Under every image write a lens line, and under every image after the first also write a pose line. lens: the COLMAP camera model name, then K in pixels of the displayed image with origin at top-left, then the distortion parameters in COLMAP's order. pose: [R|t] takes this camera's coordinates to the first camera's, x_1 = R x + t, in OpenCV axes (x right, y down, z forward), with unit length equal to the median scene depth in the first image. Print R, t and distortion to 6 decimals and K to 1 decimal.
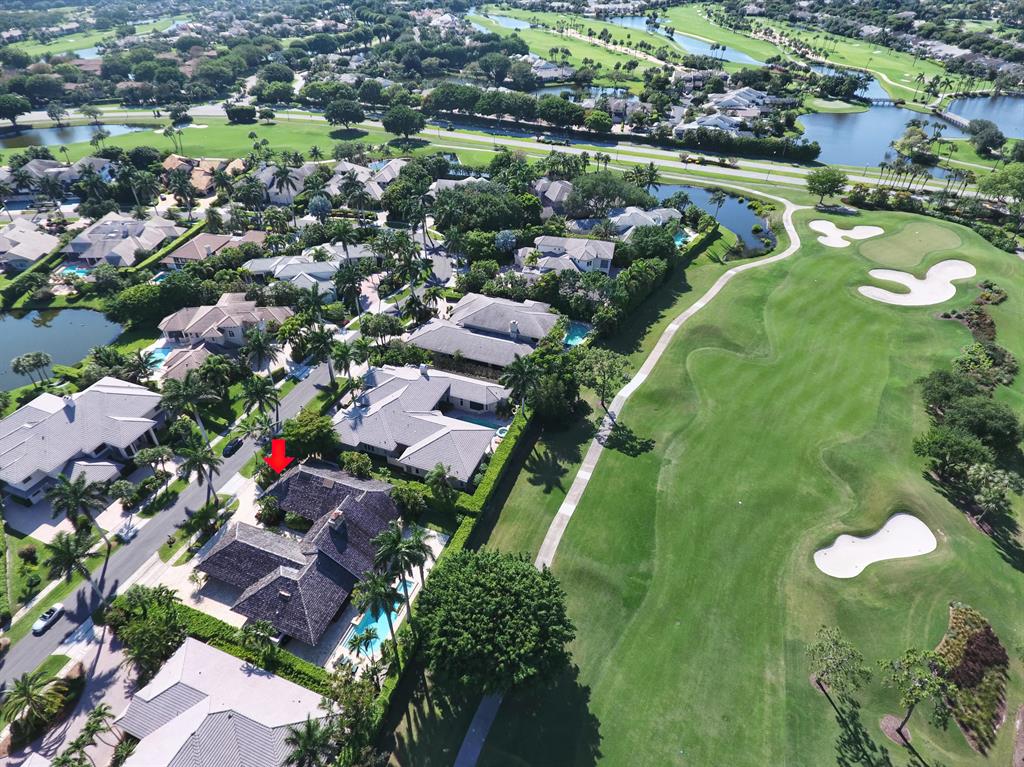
lens RADIAL K [[596.1, 0, 491.8], [0, 596.1, 386.0], [0, 0, 1]] dist [-0.000022, -0.001933]
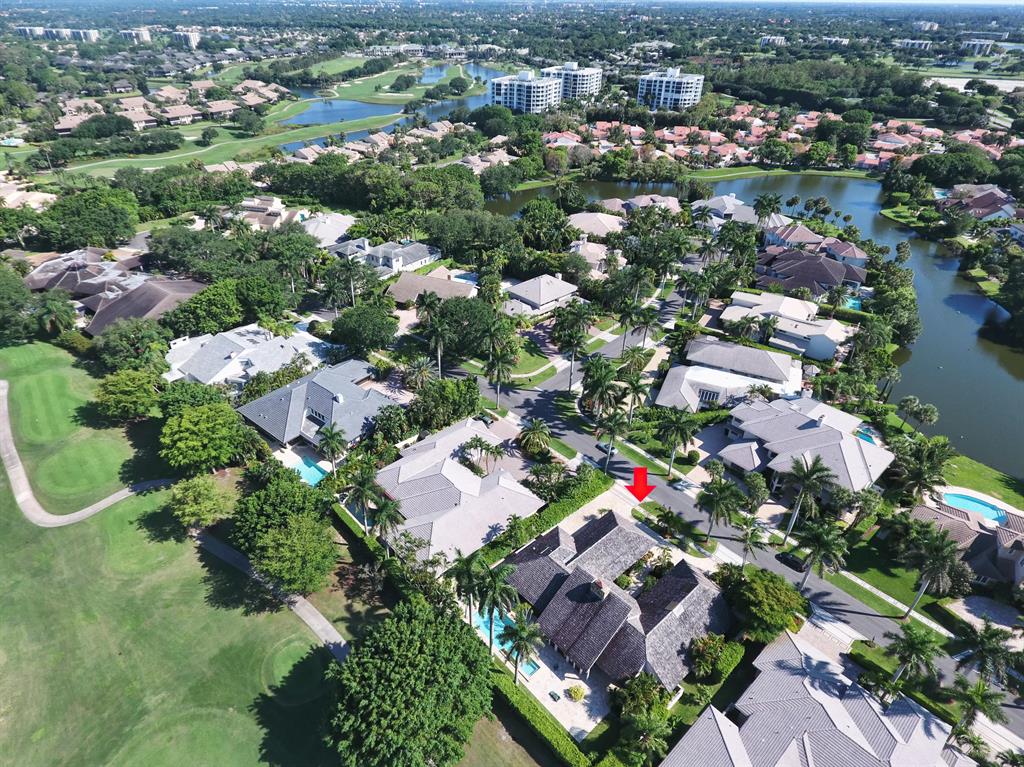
lens RADIAL K [[596.1, 0, 491.8], [0, 596.1, 386.0], [0, 0, 1]] dist [-0.000022, -0.001933]
pose [[-0.450909, 0.493112, -0.743990, 0.264791], [-0.547175, 0.505829, 0.666886, -0.350502], [0.705181, 0.707798, 0.041735, 0.466294]]
